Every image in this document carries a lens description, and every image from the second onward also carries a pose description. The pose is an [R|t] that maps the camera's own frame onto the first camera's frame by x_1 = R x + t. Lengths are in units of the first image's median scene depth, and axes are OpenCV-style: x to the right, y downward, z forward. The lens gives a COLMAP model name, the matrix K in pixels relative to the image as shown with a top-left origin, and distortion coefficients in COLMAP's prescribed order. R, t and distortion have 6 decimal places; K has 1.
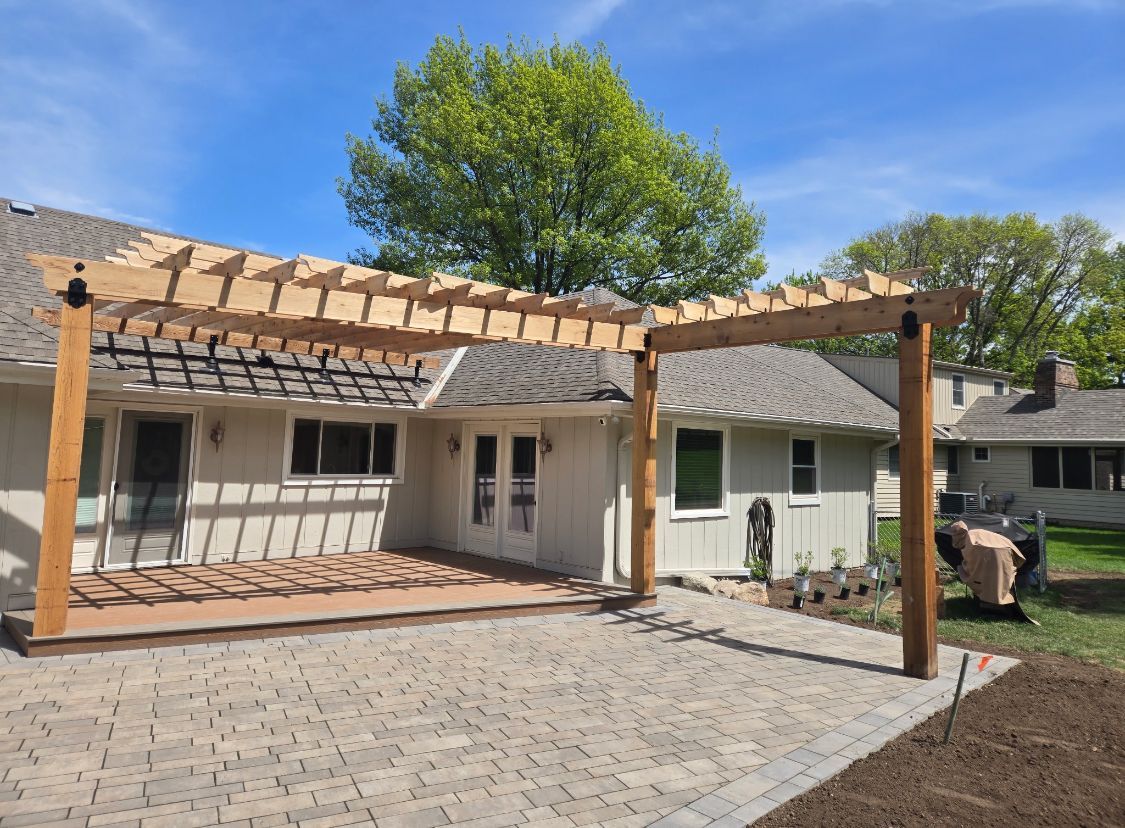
lens RADIAL K [[738.5, 0, 561.1], [0, 738.5, 392.1], [0, 0, 1]] dist [0.078955, -0.065373]
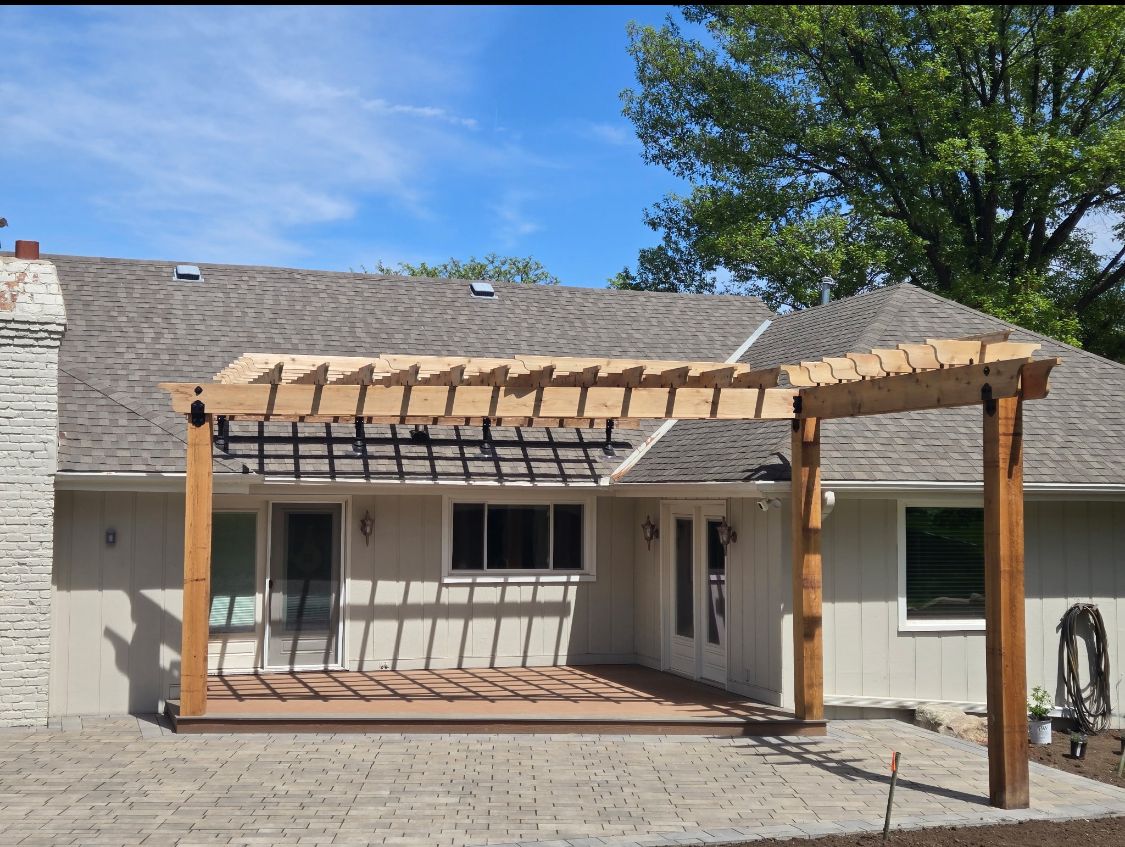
lens RADIAL K [[1474.9, 0, 562.5], [0, 1474.9, 423.5], [0, 0, 1]] dist [0.074719, -0.025156]
pose [[0.909389, -0.043199, -0.413698, 0.478662], [0.051682, 0.998620, 0.009330, -0.068543], [0.412724, -0.029866, 0.910366, -0.491223]]
